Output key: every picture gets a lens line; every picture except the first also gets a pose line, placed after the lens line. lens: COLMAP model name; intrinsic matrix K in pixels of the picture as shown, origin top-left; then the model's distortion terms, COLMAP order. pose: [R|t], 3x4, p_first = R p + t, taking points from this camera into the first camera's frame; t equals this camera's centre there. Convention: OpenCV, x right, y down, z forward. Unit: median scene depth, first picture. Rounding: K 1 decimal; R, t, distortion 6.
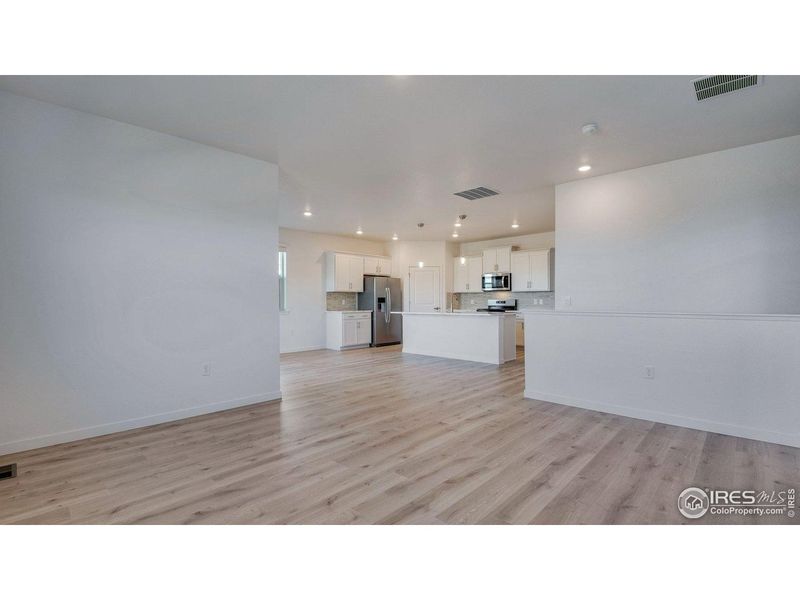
lens RADIAL K [[366.6, 0, 393.4], [0, 366.6, 302.3], [0, 0, 1]] dist [-0.001937, -0.000561]
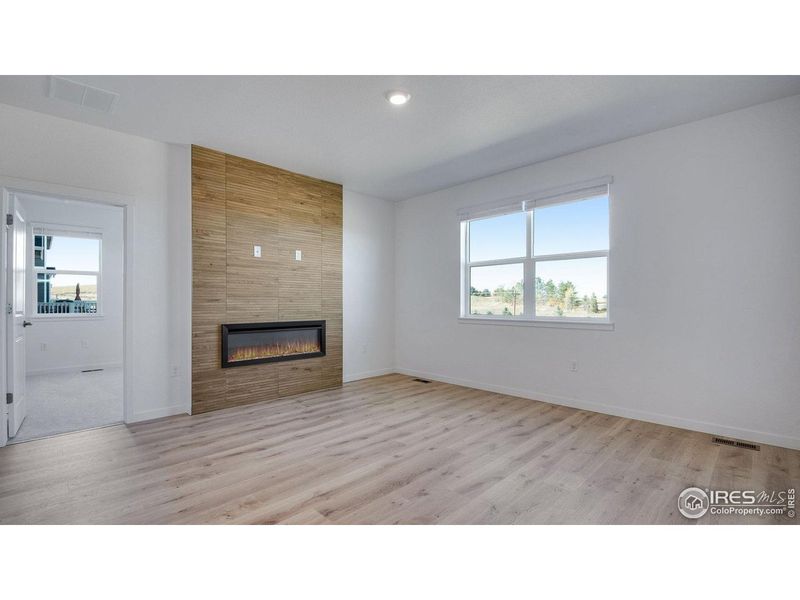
lens RADIAL K [[366.6, 0, 393.4], [0, 366.6, 302.3], [0, 0, 1]] dist [-0.001937, -0.000561]
pose [[-0.999710, 0.007441, 0.022898, 0.010472], [0.007550, 0.999961, 0.004689, -0.005280], [-0.022862, 0.004860, -0.999727, 1.653989]]
